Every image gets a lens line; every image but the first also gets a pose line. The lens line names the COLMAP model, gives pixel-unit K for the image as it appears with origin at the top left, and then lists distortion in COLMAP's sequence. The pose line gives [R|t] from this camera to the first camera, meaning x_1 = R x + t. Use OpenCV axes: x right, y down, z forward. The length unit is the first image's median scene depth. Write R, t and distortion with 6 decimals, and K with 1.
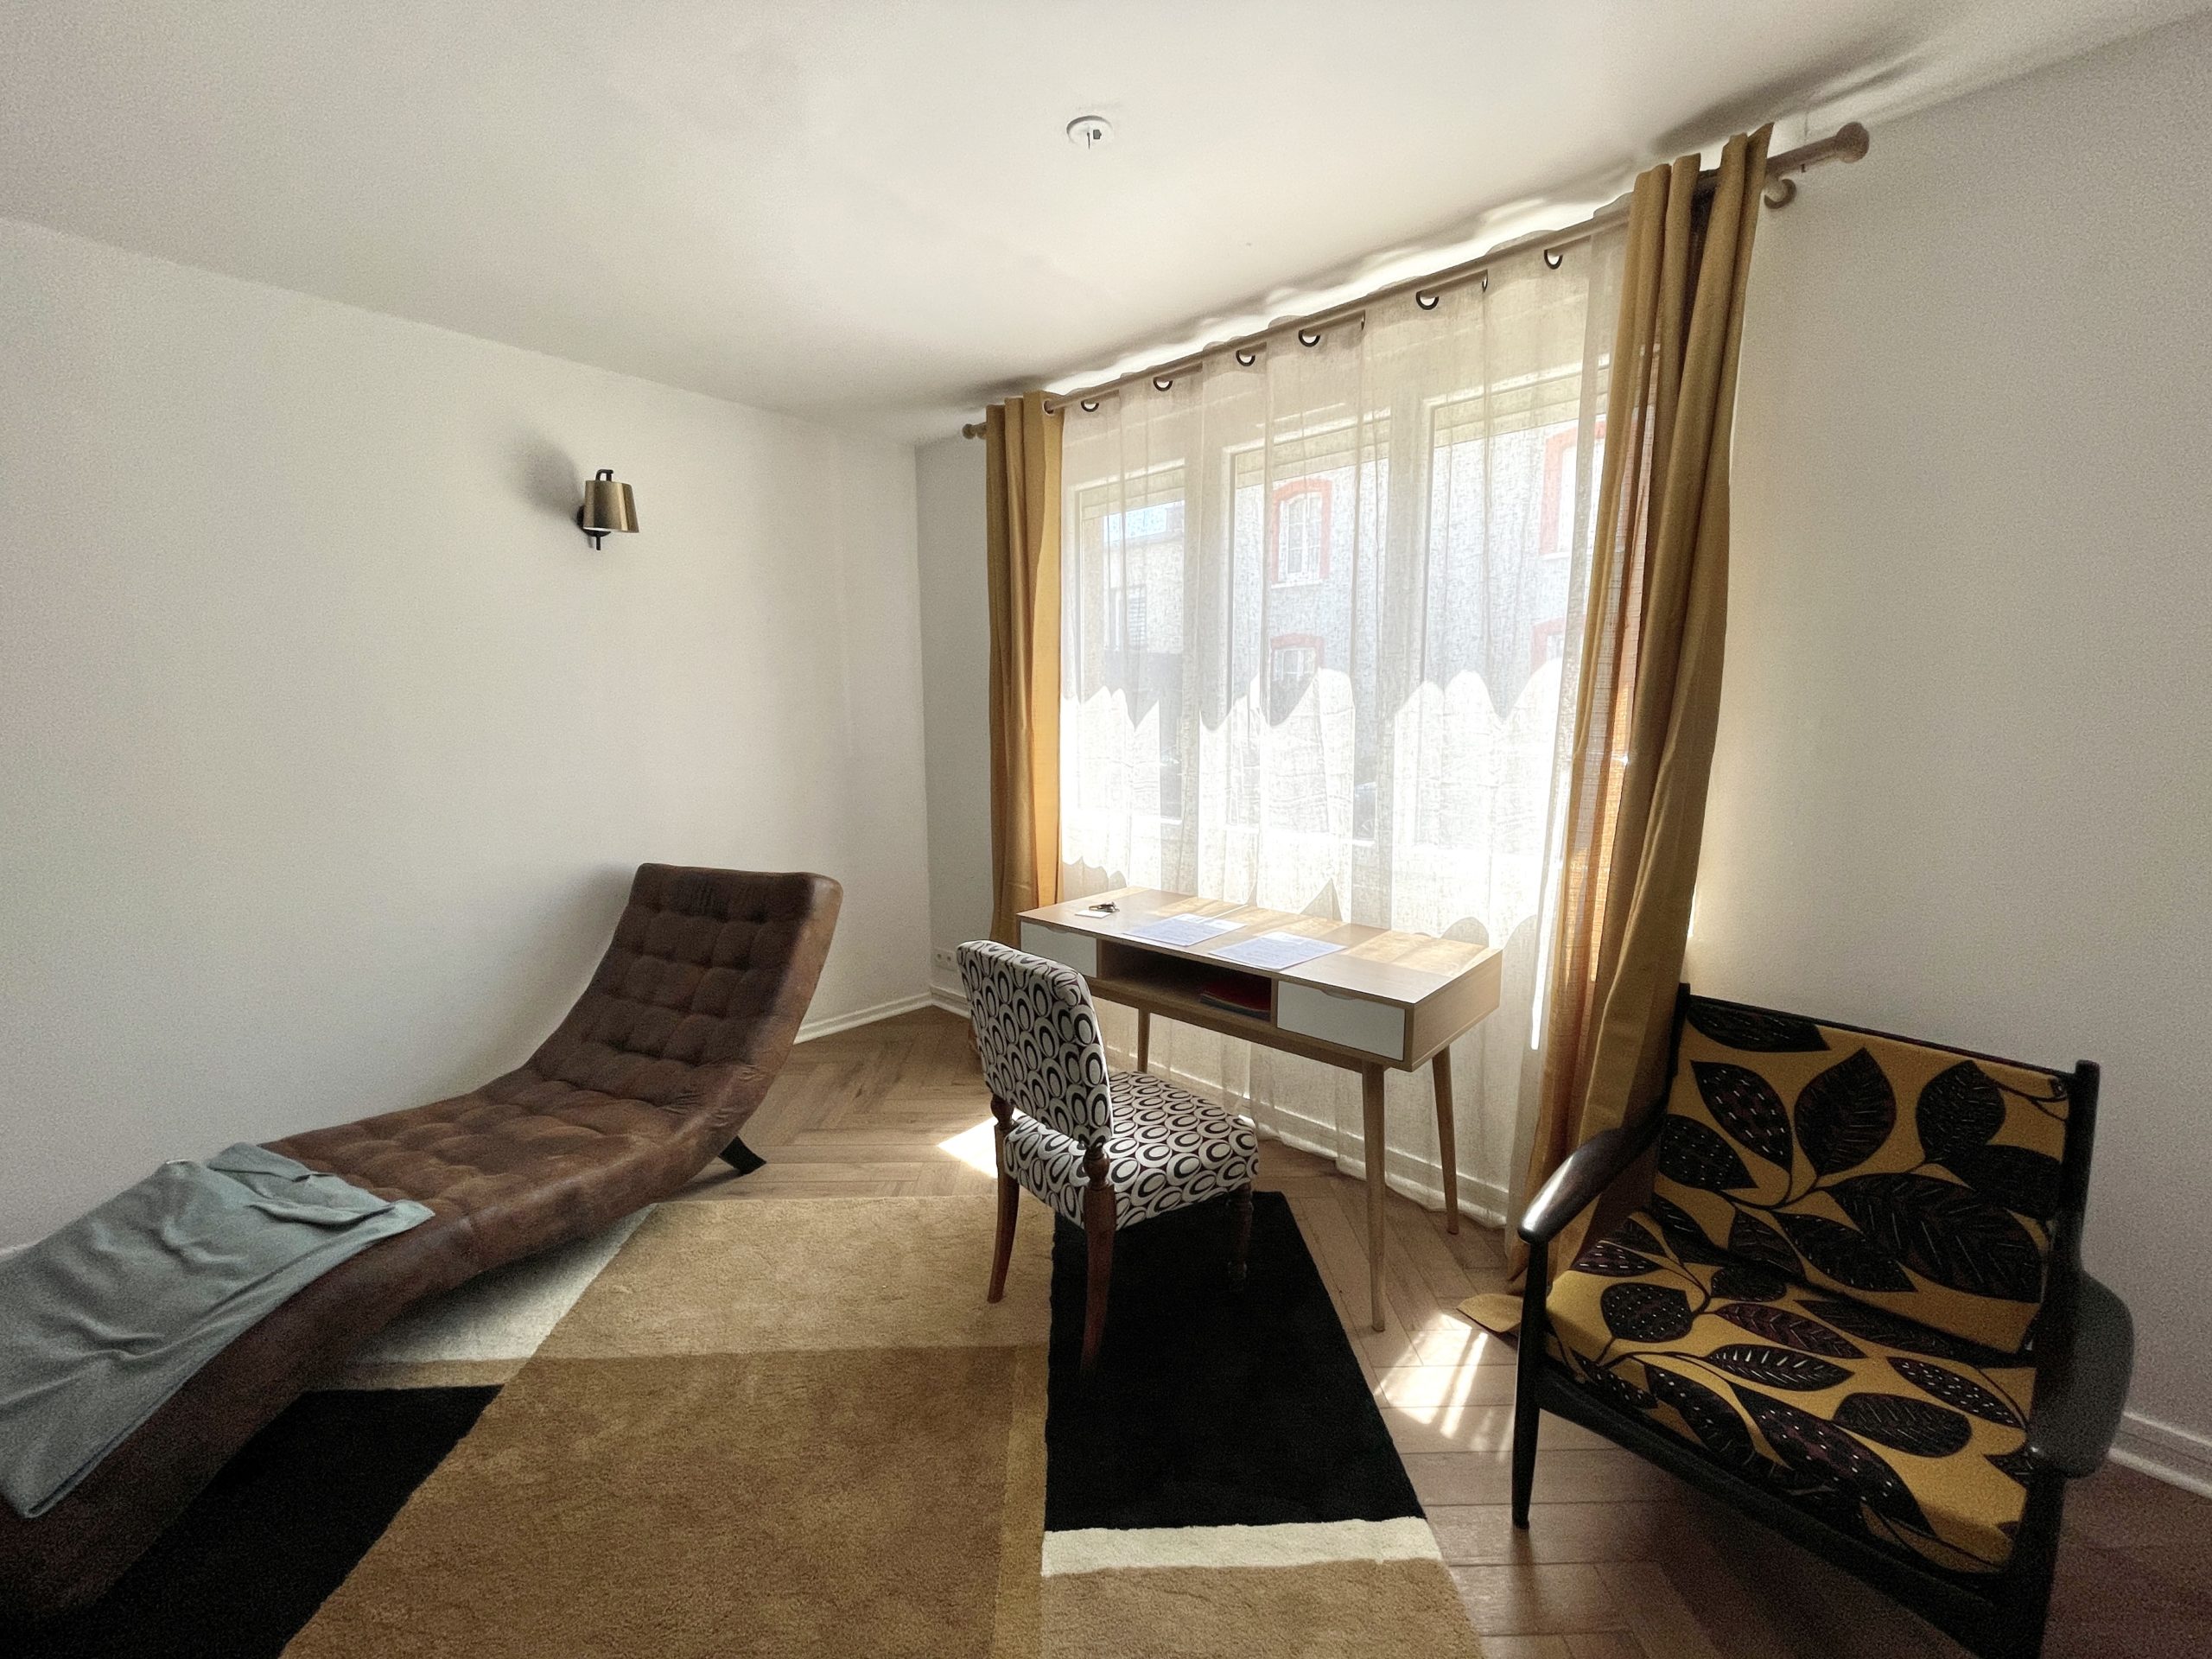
lens RADIAL K [[895.6, 0, 1106.0], [0, 895.6, 829.5], [0, 0, 1]] dist [0.000727, 0.001001]
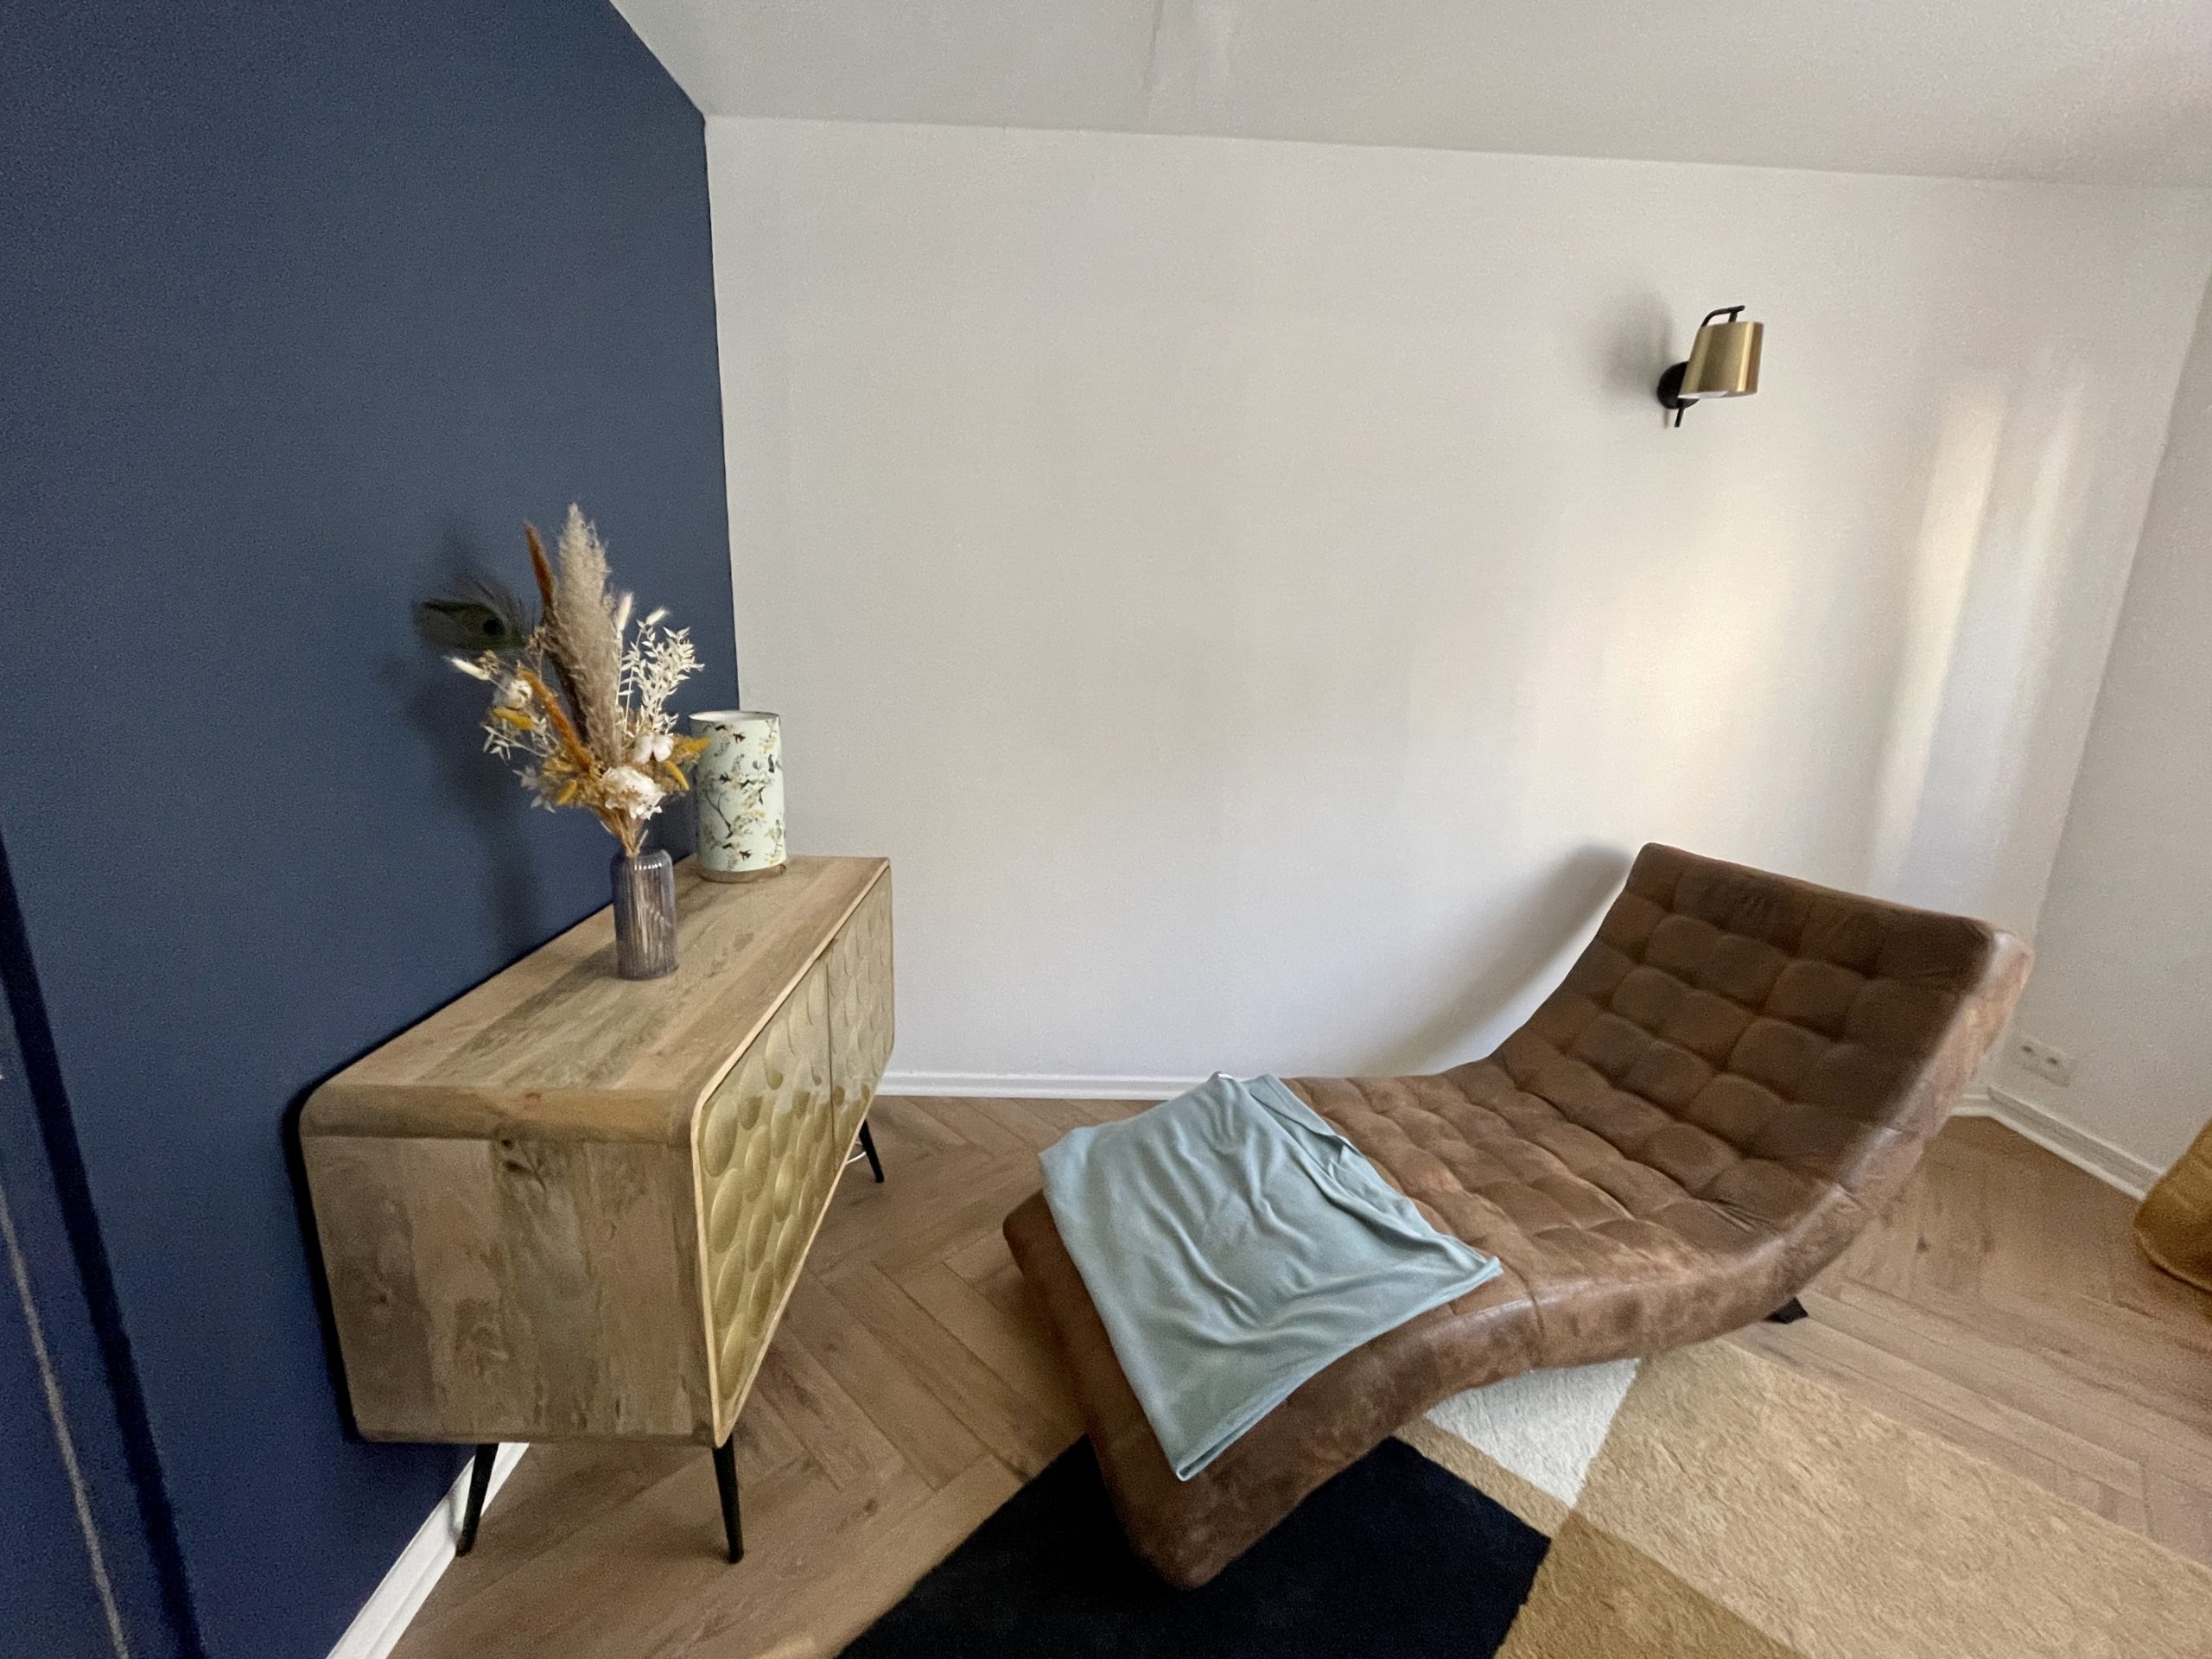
lens RADIAL K [[895.6, 0, 1106.0], [0, 895.6, 829.5], [0, 0, 1]] dist [0.000727, 0.001001]
pose [[0.712694, 0.194414, -0.673996, -0.467054], [-0.133291, 0.980854, 0.141983, -0.029078], [0.688695, -0.011353, 0.724962, 0.161156]]
